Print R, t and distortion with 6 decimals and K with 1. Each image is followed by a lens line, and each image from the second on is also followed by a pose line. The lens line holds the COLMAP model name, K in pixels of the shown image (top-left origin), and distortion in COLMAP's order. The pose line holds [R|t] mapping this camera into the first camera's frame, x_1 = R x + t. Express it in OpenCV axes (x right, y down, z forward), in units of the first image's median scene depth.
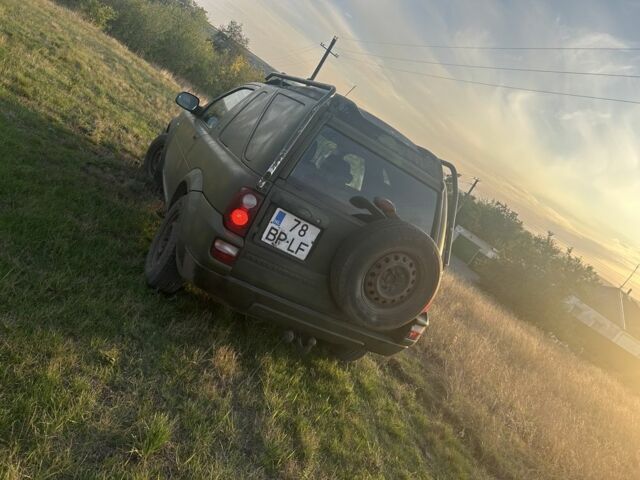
lens RADIAL K [[940.9, 0, 320.0], [0, 940.9, 240.0], [0, 0, 1]] dist [0.023806, 0.048212]
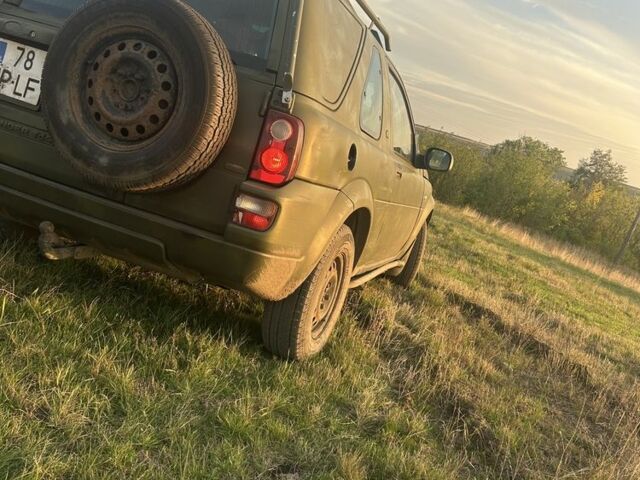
lens RADIAL K [[940.9, 0, 320.0], [0, 940.9, 240.0], [0, 0, 1]] dist [0.023806, 0.048212]
pose [[0.576771, -0.329454, -0.747526, 0.562222], [-0.140562, 0.861398, -0.488094, 0.399212], [0.804722, 0.386592, 0.450520, 0.907287]]
